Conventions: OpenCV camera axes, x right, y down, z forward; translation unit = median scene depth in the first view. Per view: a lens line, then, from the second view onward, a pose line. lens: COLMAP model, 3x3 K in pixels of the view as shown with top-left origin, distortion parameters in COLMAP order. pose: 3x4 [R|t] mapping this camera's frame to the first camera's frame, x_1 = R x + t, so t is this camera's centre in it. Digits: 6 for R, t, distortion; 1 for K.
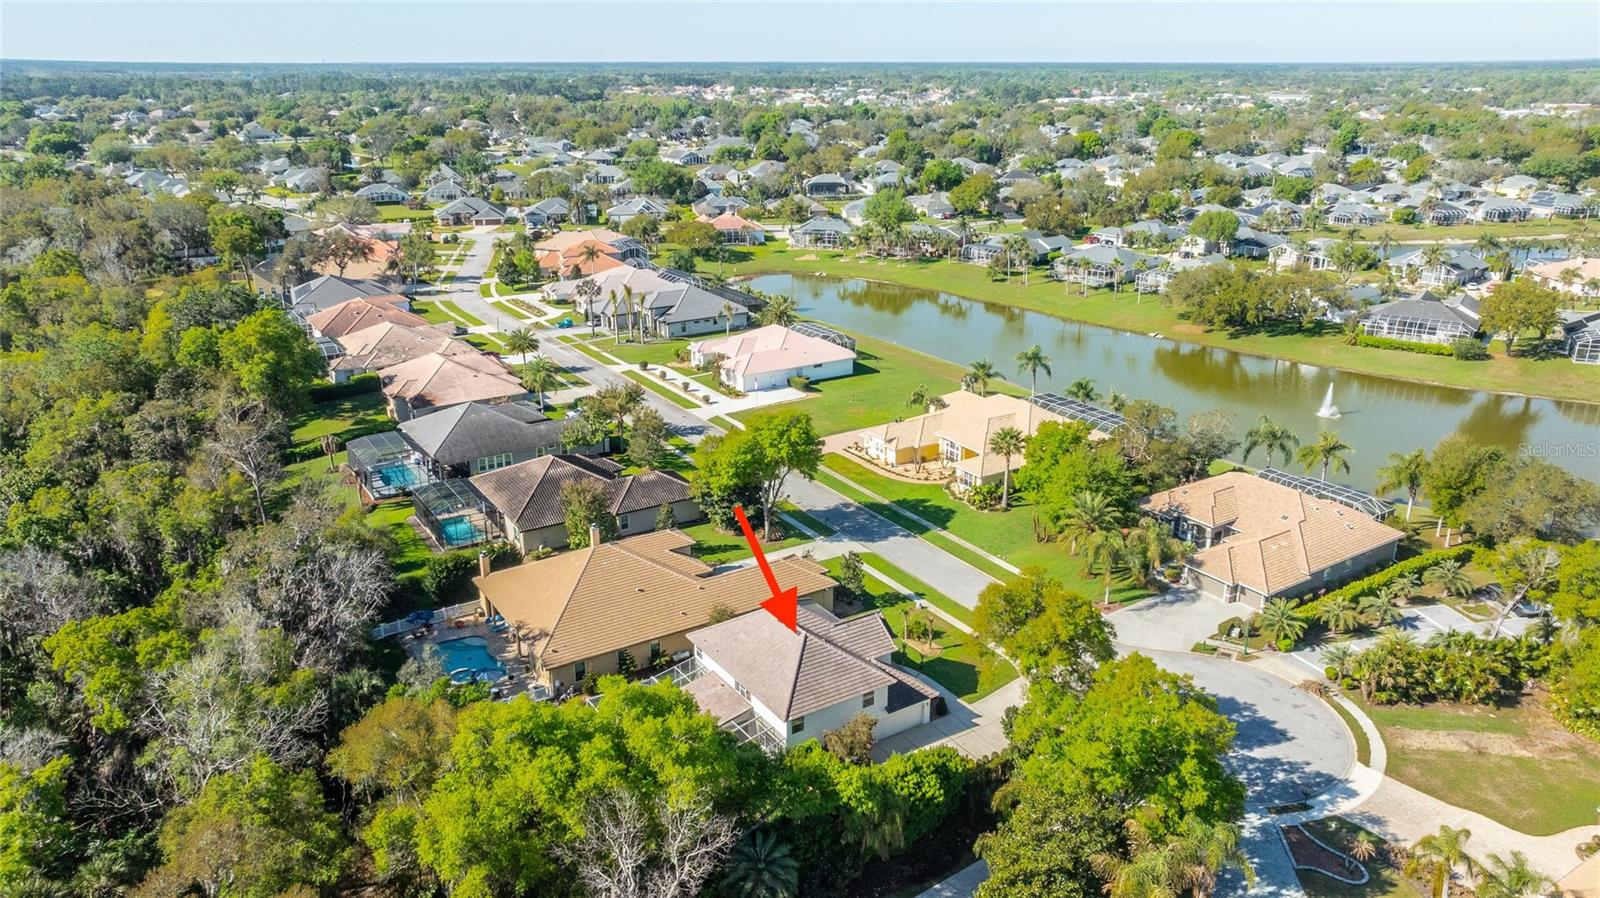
lens RADIAL K [[1120.7, 0, 800.0], [0, 1120.7, 449.0], [0, 0, 1]] dist [-0.004791, 0.002634]
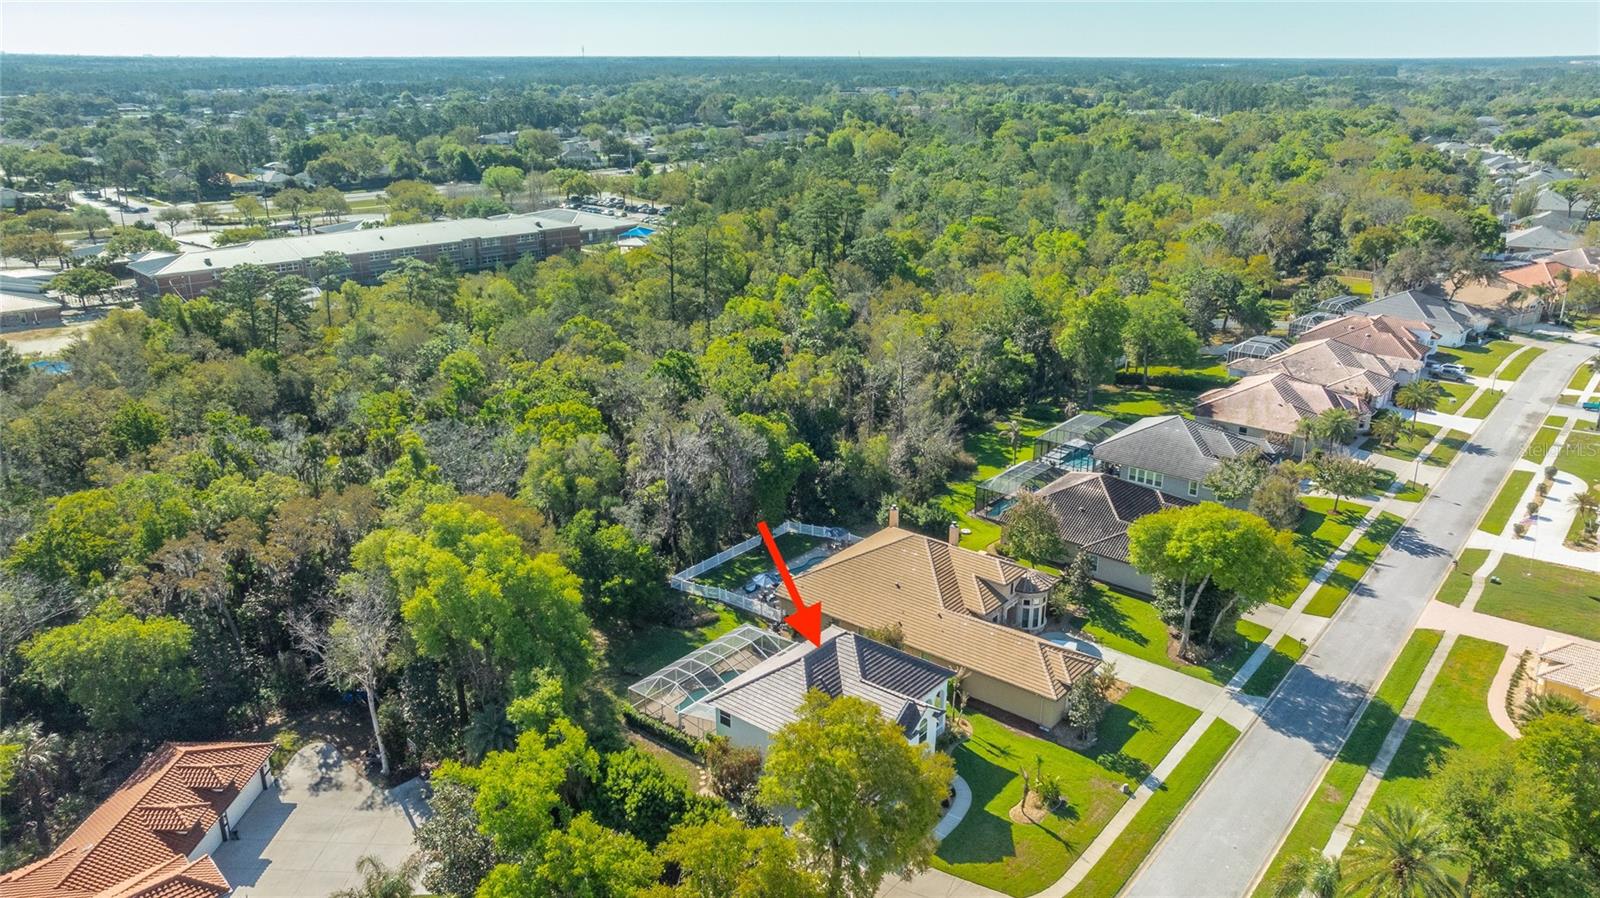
lens RADIAL K [[1131.6, 0, 800.0], [0, 1131.6, 449.0], [0, 0, 1]] dist [-0.039649, 0.069976]
pose [[0.298356, 0.312560, -0.901826, 0.434256], [-0.311295, 0.925059, 0.217625, -0.111002], [0.902263, 0.215804, 0.373295, 0.317123]]
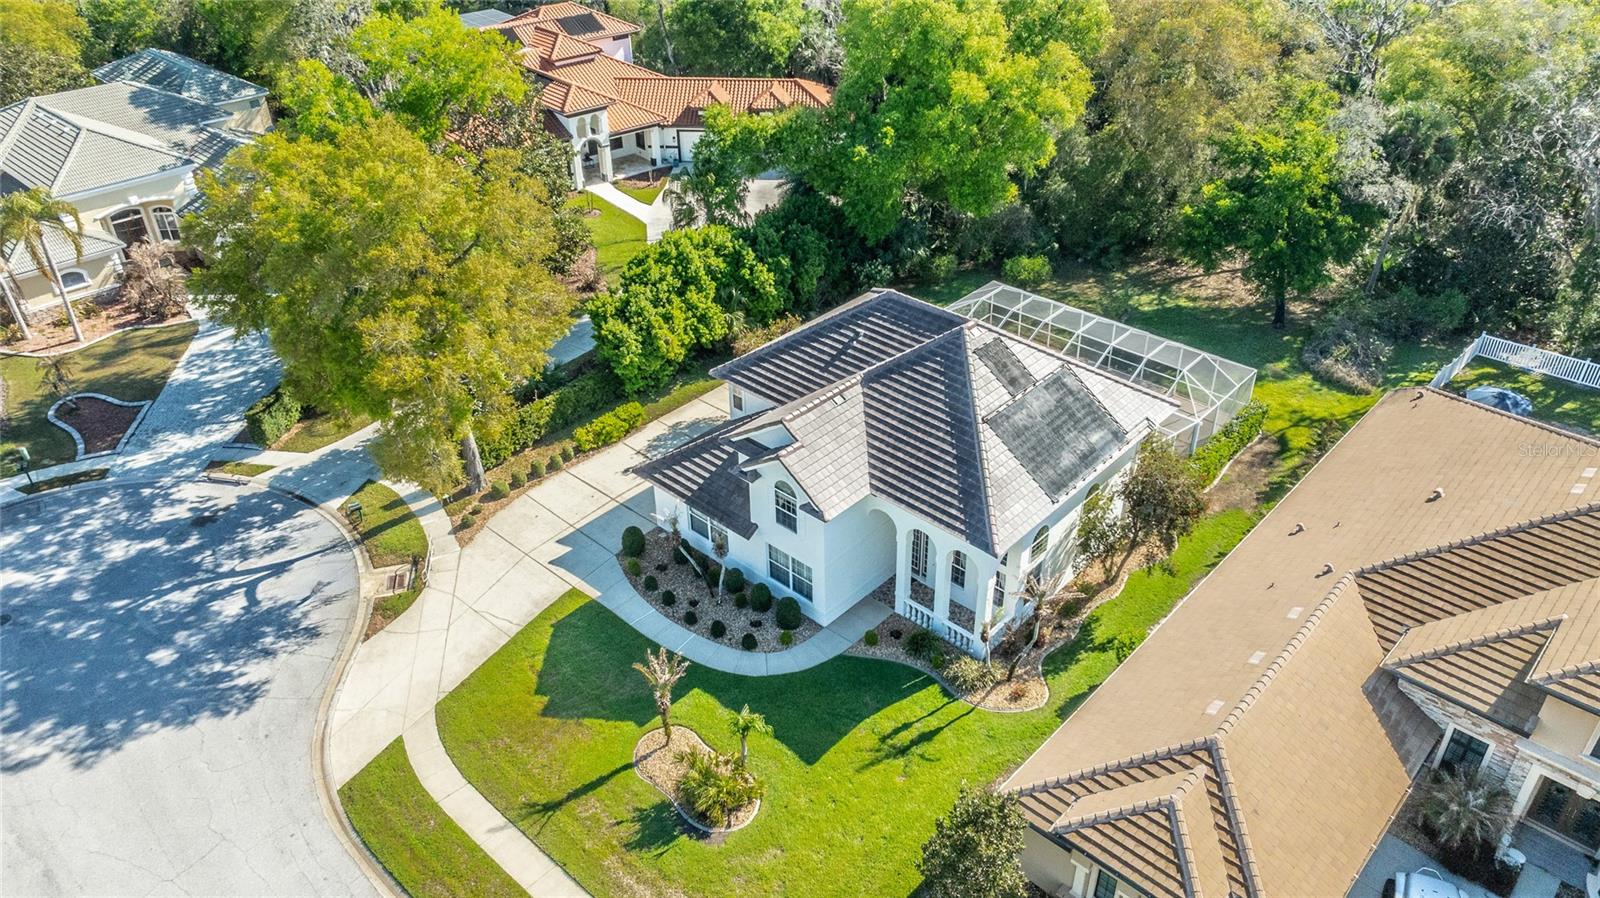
lens RADIAL K [[1138.1, 0, 800.0], [0, 1138.1, 449.0], [0, 0, 1]] dist [0.008312, 0.003485]
pose [[-0.970541, 0.138434, -0.197194, 0.082304], [-0.071440, 0.616300, 0.784265, -0.101699], [0.230100, 0.775249, -0.588255, 0.713781]]
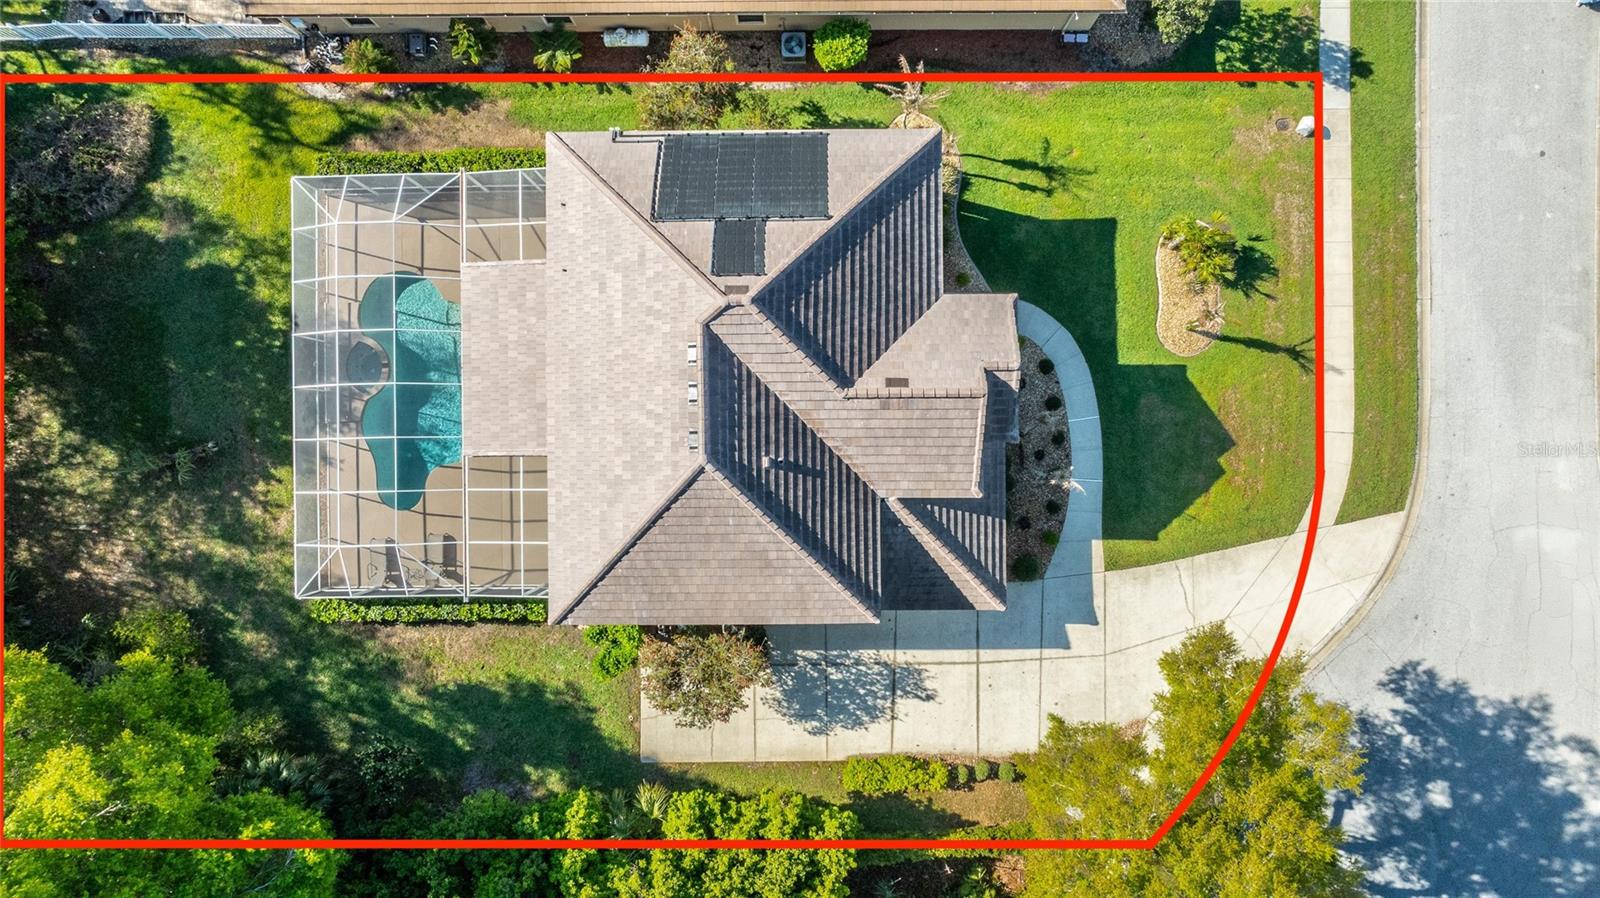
lens RADIAL K [[1131.6, 0, 800.0], [0, 1131.6, 449.0], [0, 0, 1]] dist [-0.039649, 0.069976]
pose [[0.840389, 0.541872, -0.010969, 0.017316], [-0.168574, 0.280568, 0.944915, -0.100419], [0.515101, -0.792247, 0.327132, 0.475534]]
